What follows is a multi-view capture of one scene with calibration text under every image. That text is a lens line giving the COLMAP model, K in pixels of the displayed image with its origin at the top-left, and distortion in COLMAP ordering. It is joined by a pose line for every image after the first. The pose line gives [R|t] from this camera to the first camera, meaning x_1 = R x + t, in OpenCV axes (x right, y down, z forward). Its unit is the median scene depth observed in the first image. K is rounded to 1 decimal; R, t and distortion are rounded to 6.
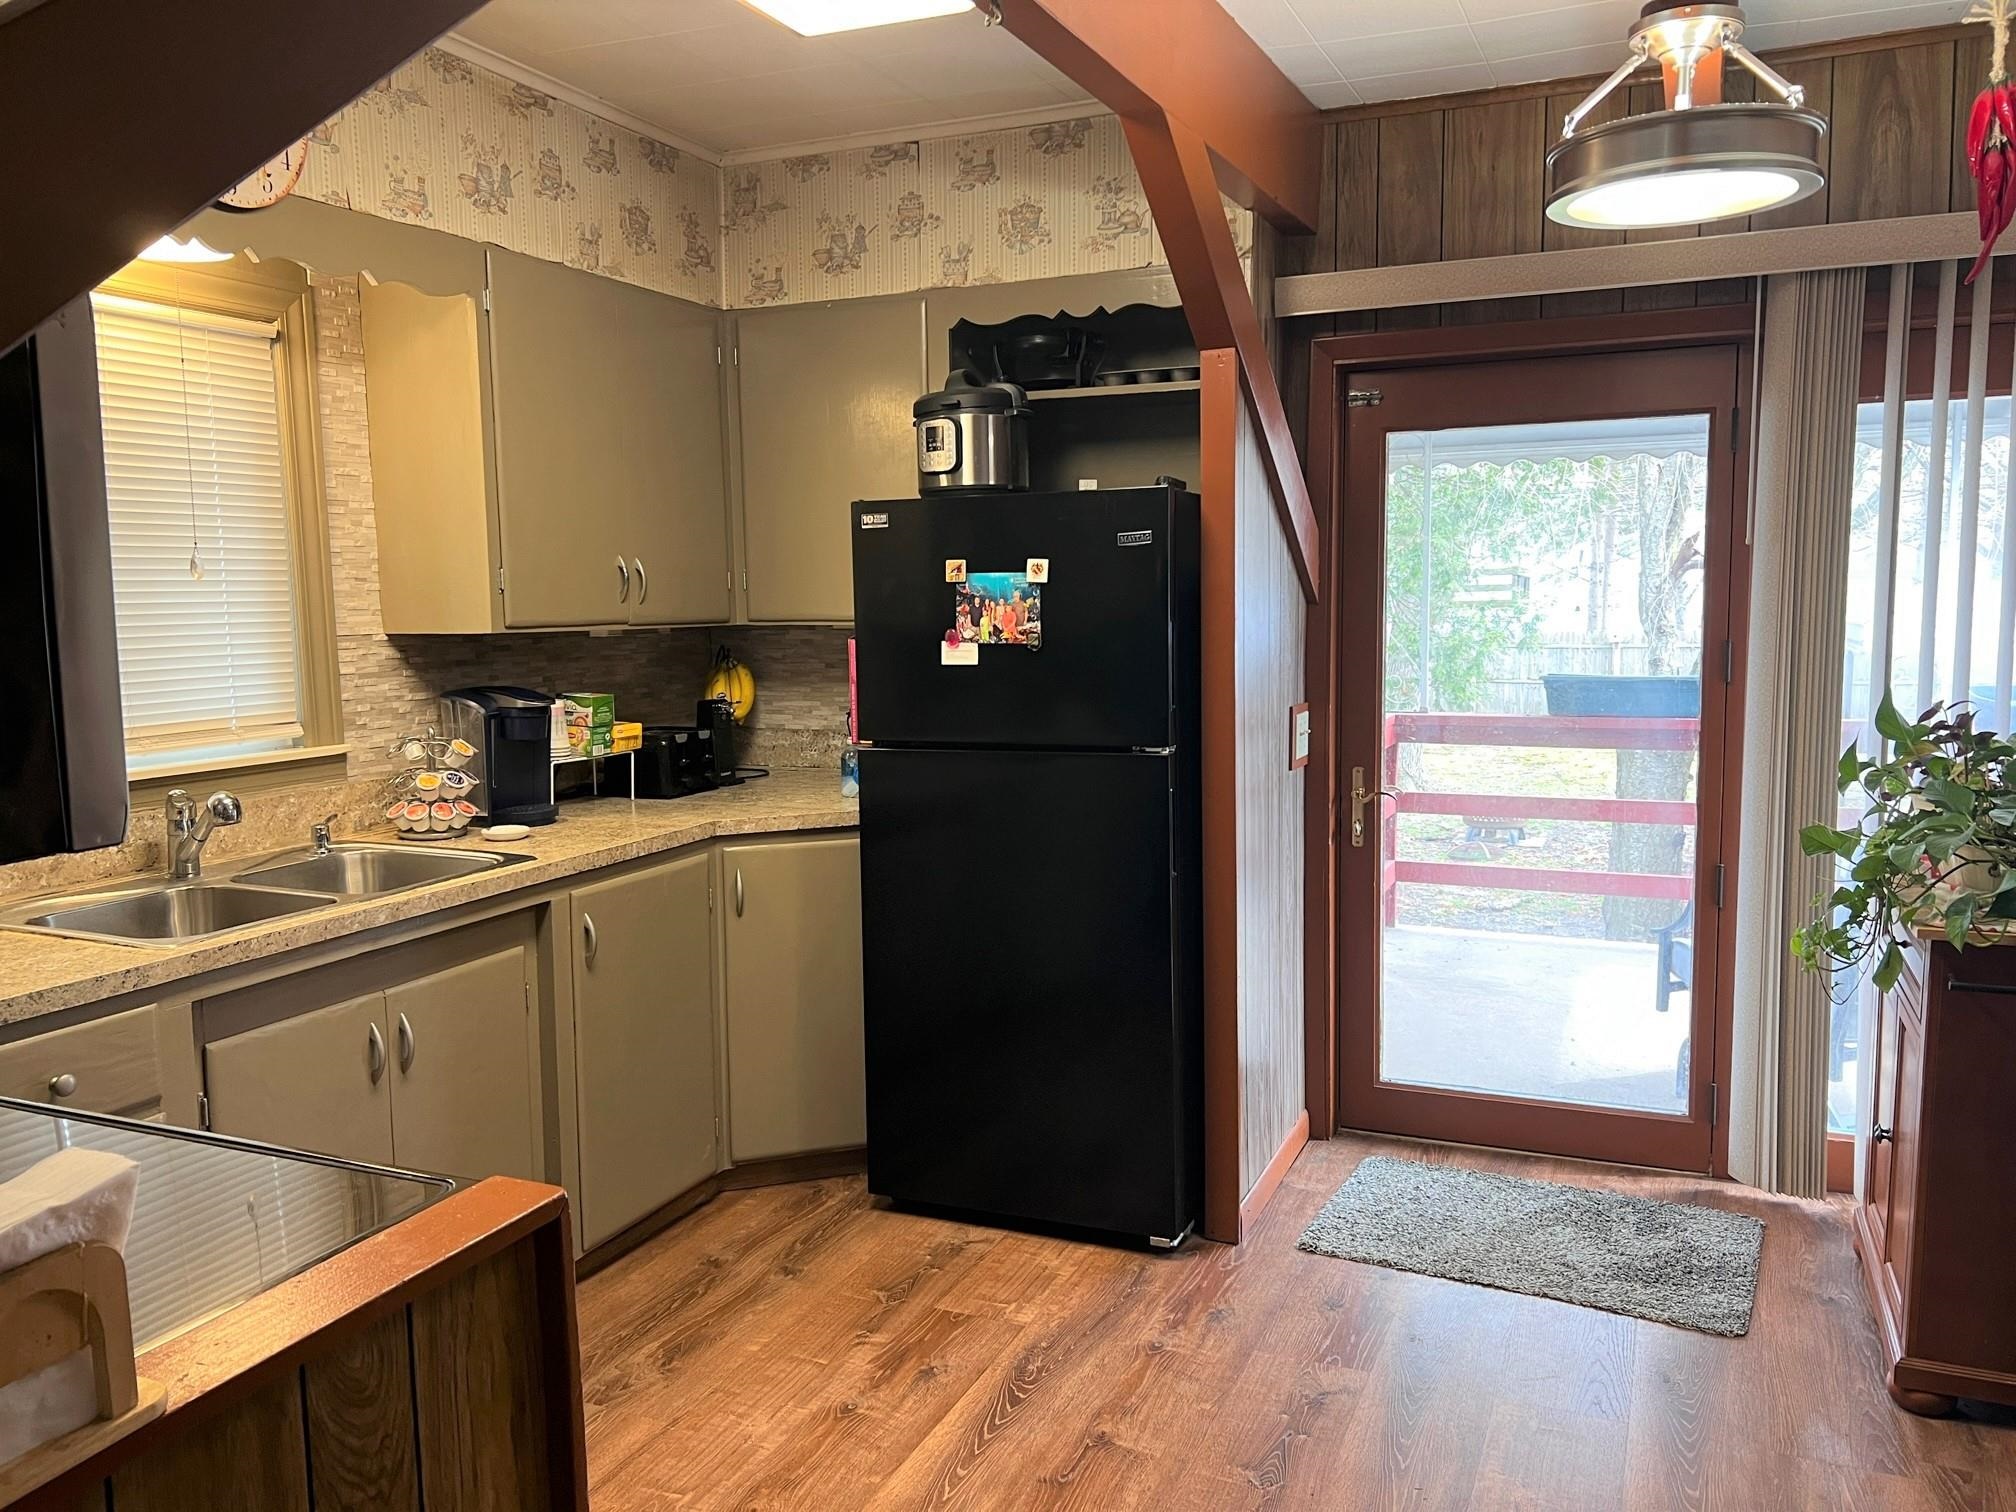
lens RADIAL K [[1516.8, 0, 1007.9], [0, 1516.8, 756.2], [0, 0, 1]] dist [0.000476, 0.000007]
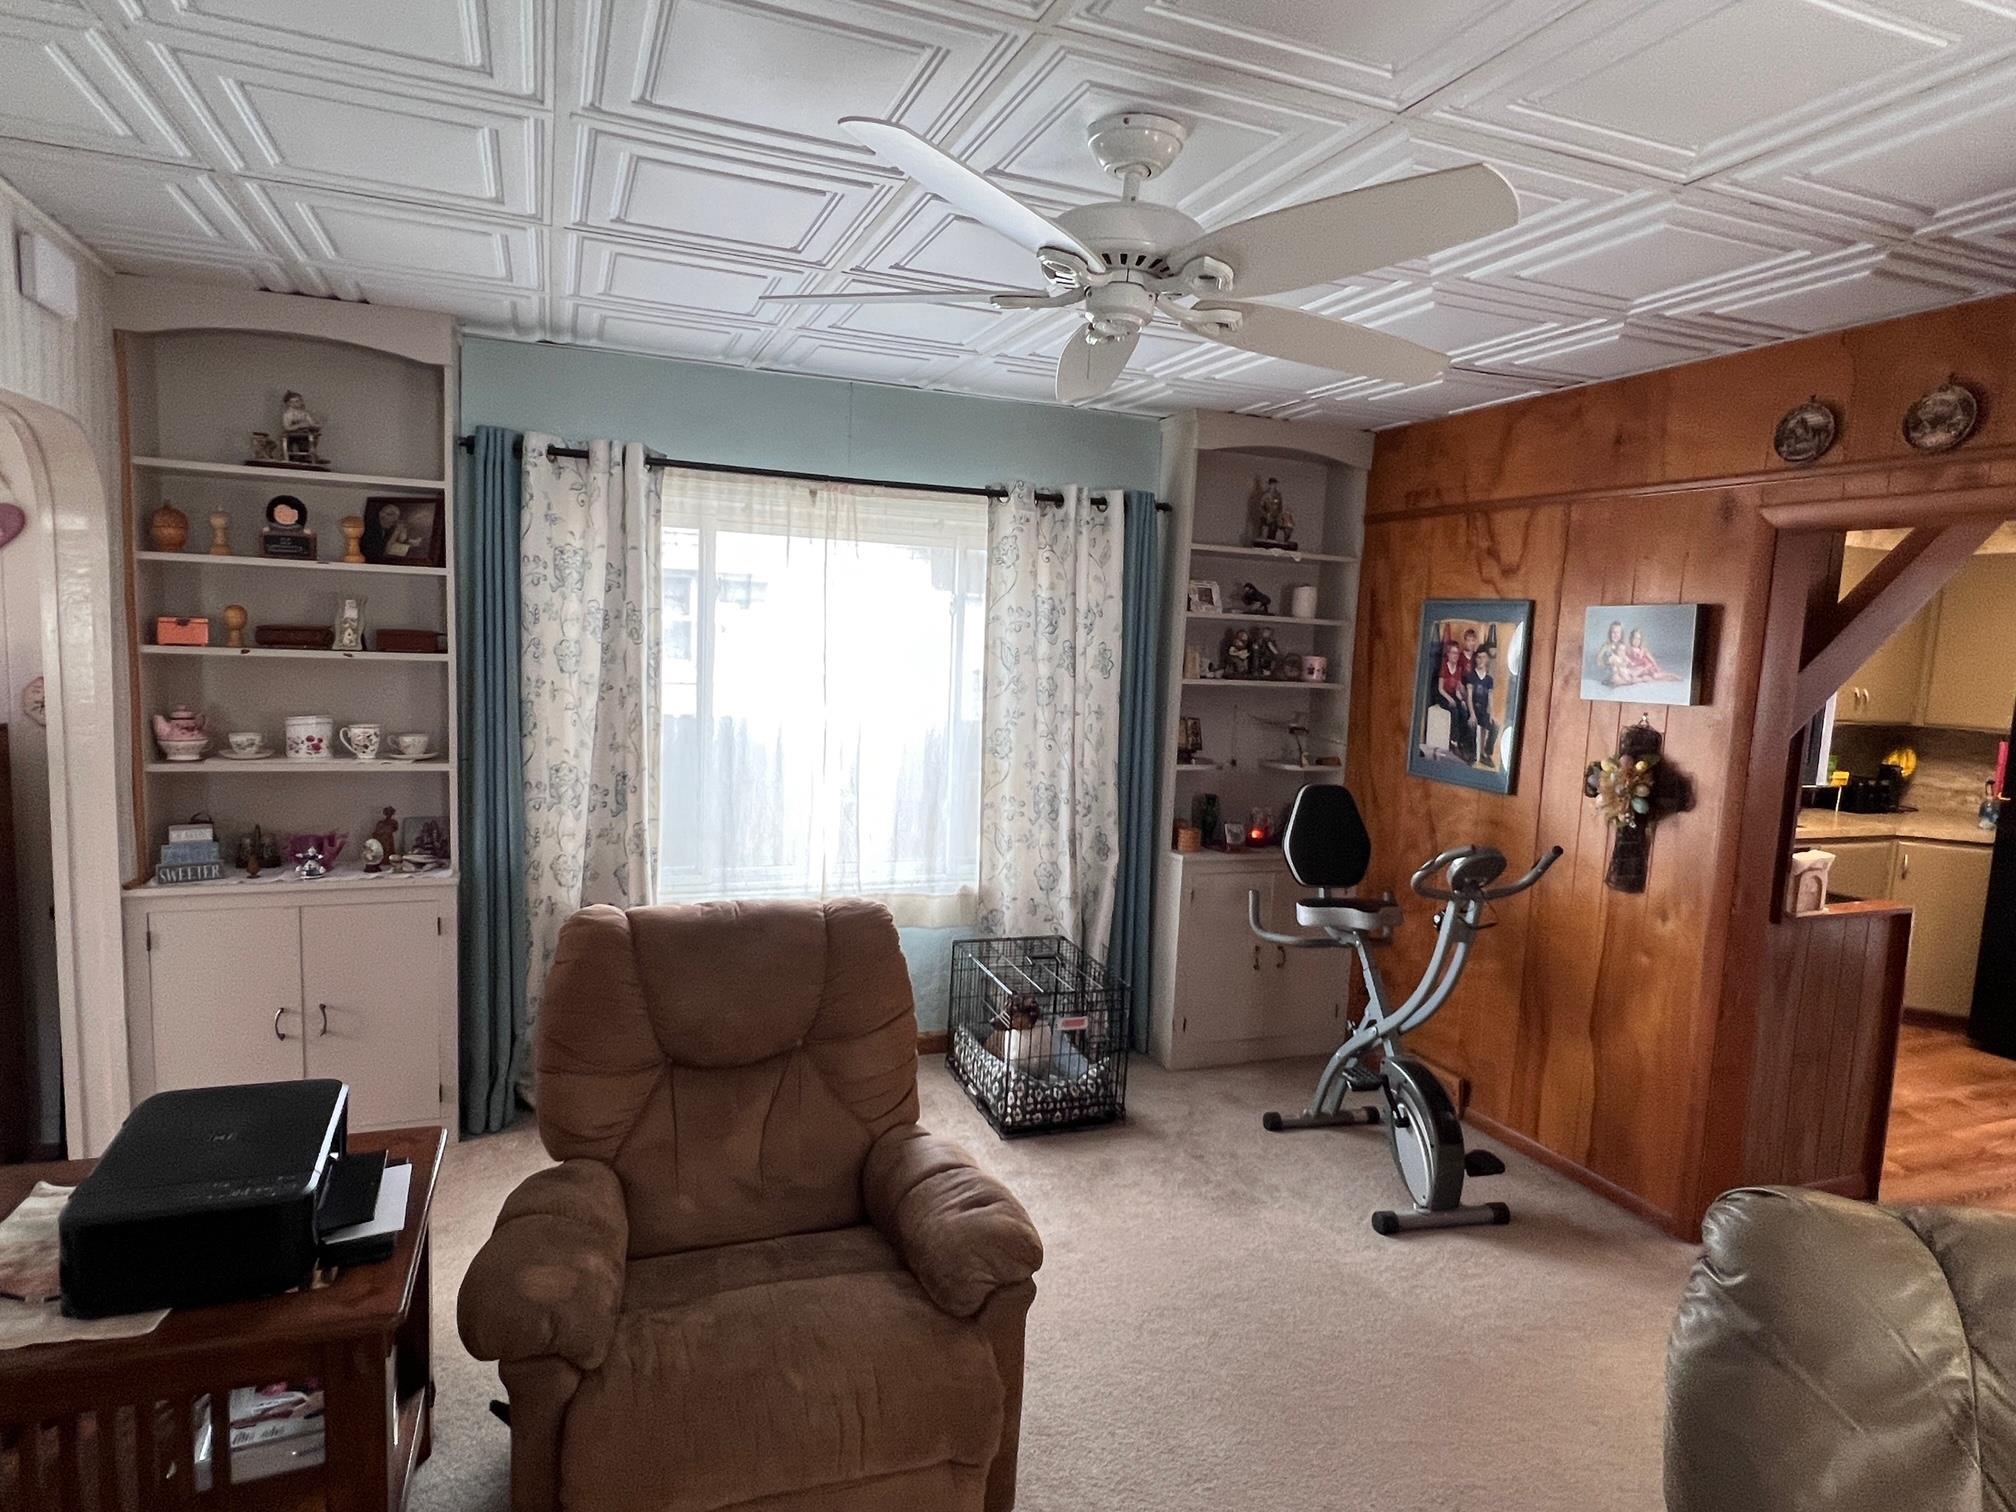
lens RADIAL K [[1135.5, 0, 998.6], [0, 1135.5, 755.5], [0, 0, 1]] dist [0.001738, -0.000051]
pose [[0.706617, 0.127611, -0.695994, -0.003633], [-0.134624, 0.989883, 0.044818, 0.036752], [0.694672, 0.062028, 0.716647, -0.766900]]
